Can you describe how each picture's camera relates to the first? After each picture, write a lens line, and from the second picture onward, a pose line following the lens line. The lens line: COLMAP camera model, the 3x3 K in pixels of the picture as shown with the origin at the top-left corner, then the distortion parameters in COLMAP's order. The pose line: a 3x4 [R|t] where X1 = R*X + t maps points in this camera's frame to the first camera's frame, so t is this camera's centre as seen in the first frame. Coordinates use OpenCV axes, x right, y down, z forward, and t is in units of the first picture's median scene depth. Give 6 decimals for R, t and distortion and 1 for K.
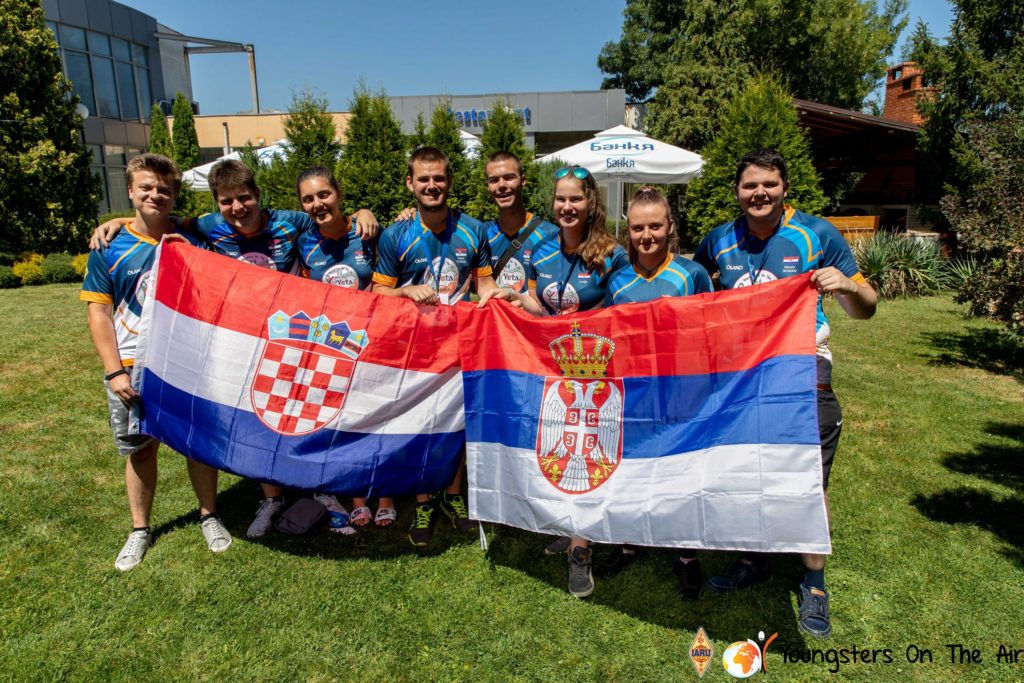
lens RADIAL K [[682.8, 0, 511.0], [0, 682.8, 340.1], [0, 0, 1]] dist [0.011717, 0.000225]
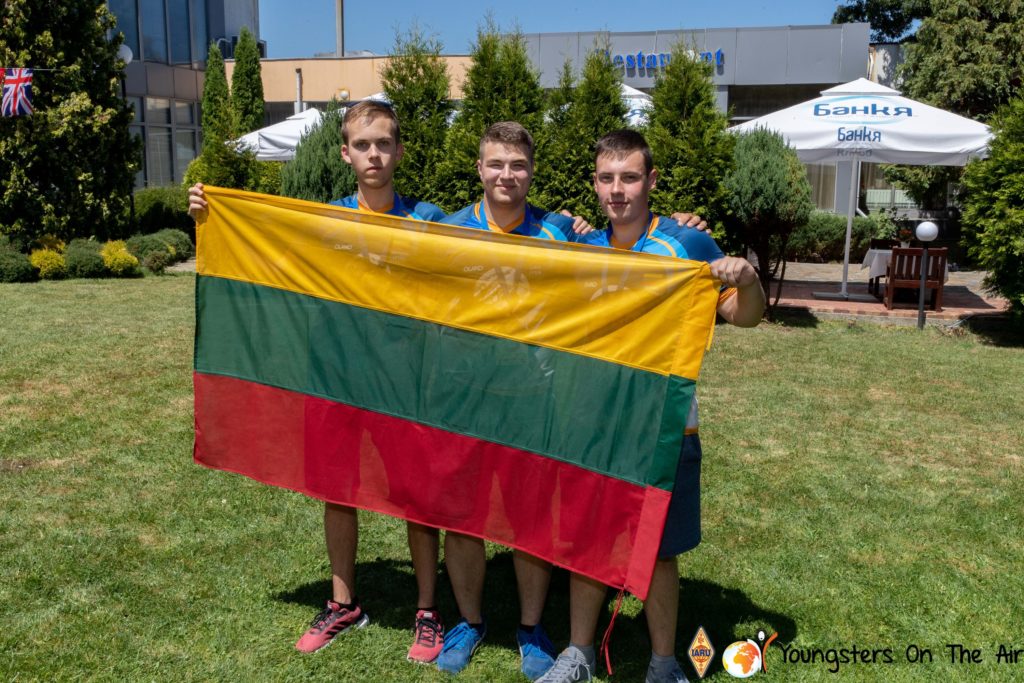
lens RADIAL K [[999.7, 0, 510.1], [0, 999.7, 340.5], [0, 0, 1]] dist [0.010641, 0.022782]
pose [[0.985043, 0.051586, -0.164408, -0.005605], [-0.058306, 0.997638, -0.036306, -0.001159], [0.162147, 0.045349, 0.985724, -0.019950]]
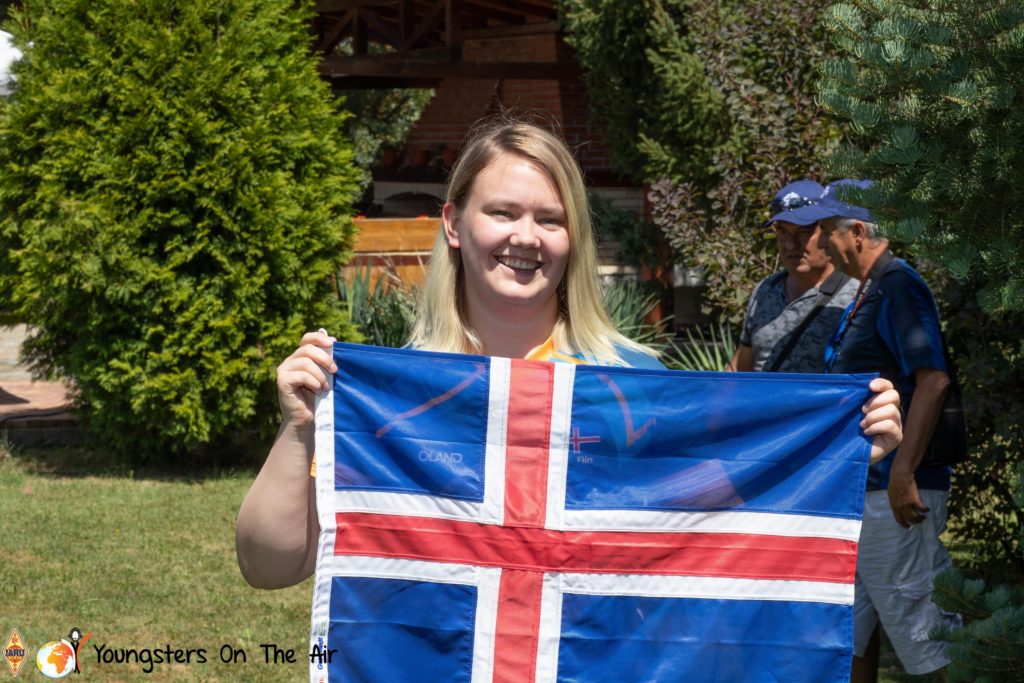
lens RADIAL K [[2454.0, 0, 512.6], [0, 2454.0, 340.6], [0, 0, 1]] dist [-0.112780, -0.422887]
pose [[0.871594, -0.013889, 0.490032, -0.079593], [0.073465, 0.992011, -0.102551, 0.011733], [-0.484693, 0.125383, 0.865651, -0.099271]]
